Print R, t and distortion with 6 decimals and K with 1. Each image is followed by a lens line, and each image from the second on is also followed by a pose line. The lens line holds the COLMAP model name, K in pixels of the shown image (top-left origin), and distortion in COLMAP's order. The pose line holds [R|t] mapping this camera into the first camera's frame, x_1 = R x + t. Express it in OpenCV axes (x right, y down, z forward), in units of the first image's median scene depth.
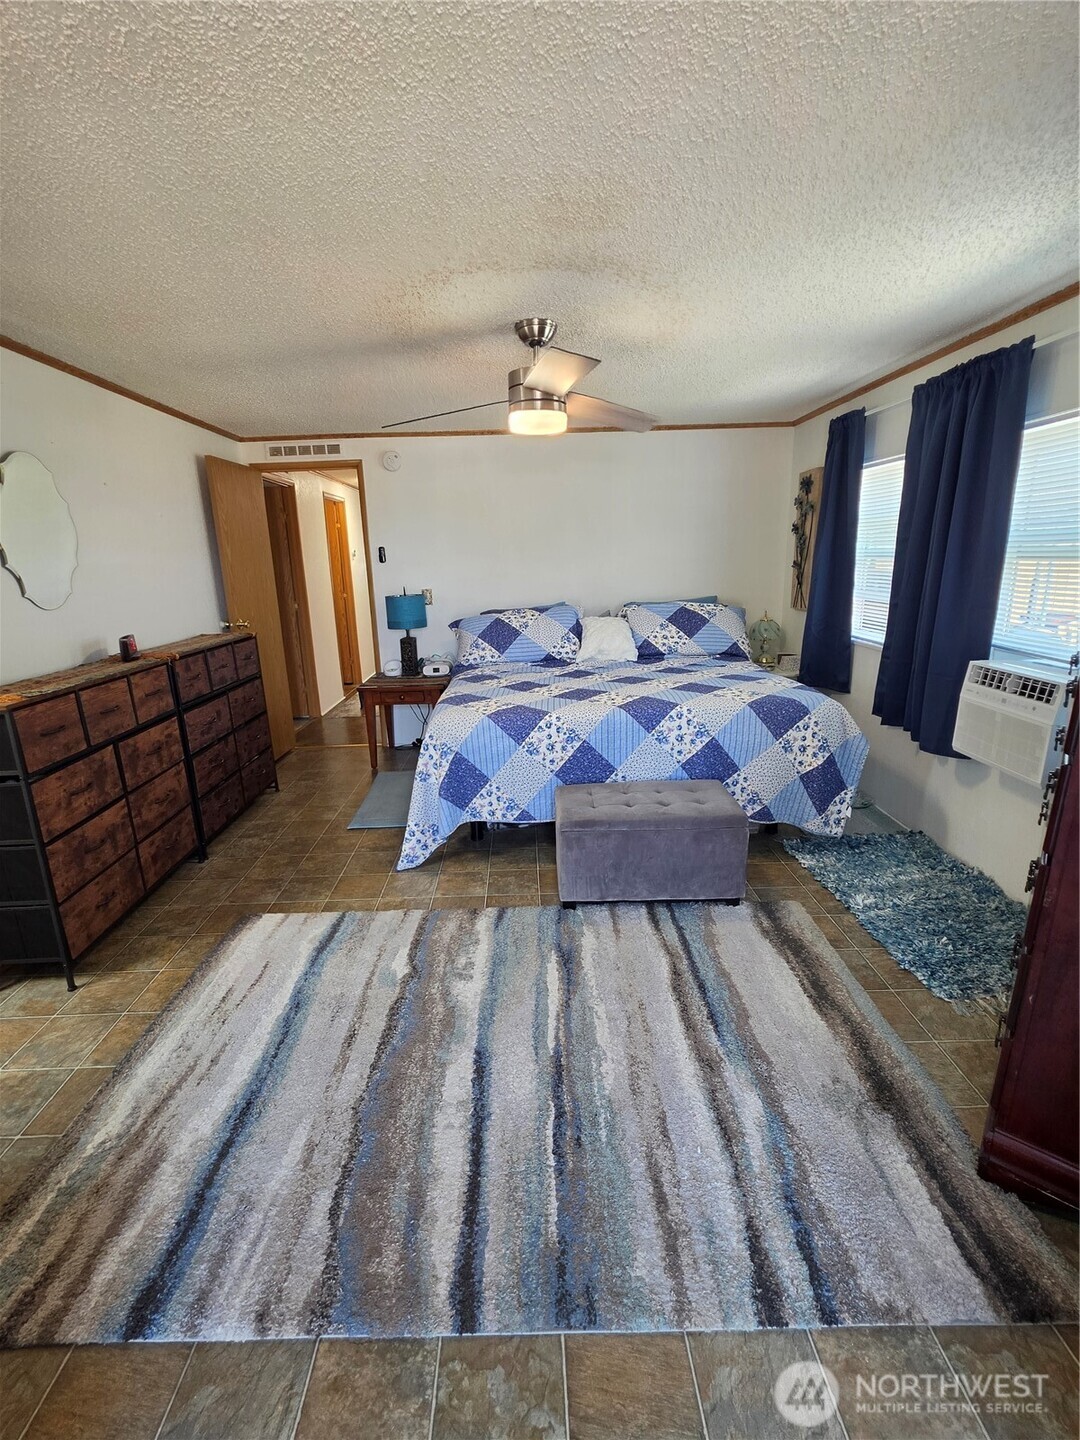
lens RADIAL K [[616.7, 0, 535.0], [0, 616.7, 719.9], [0, 0, 1]] dist [-0.000587, -0.000054]
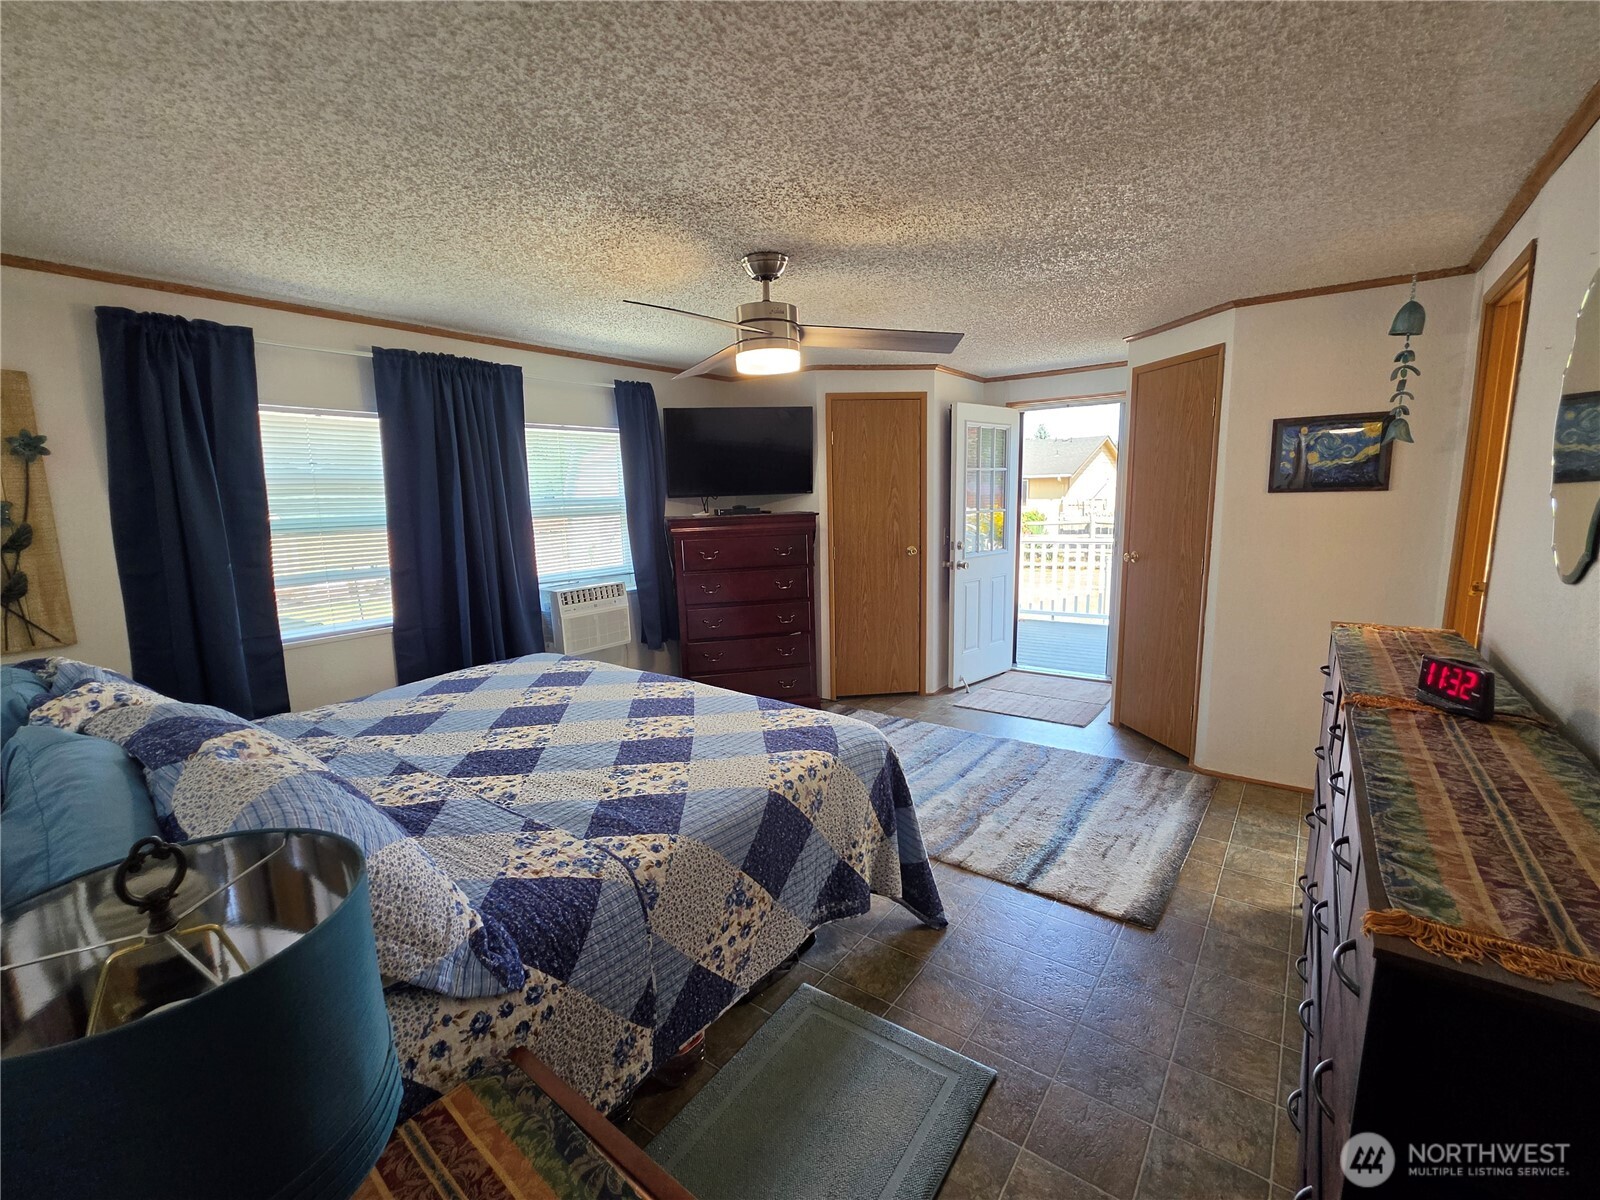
lens RADIAL K [[685.3, 0, 799.2], [0, 685.3, 598.9], [0, 0, 1]] dist [-0.000587, -0.000054]
pose [[-0.780446, -0.059891, 0.622348, -0.722622], [0.200217, 0.919041, 0.339523, -0.530841], [-0.592298, 0.389585, -0.705271, 1.944944]]
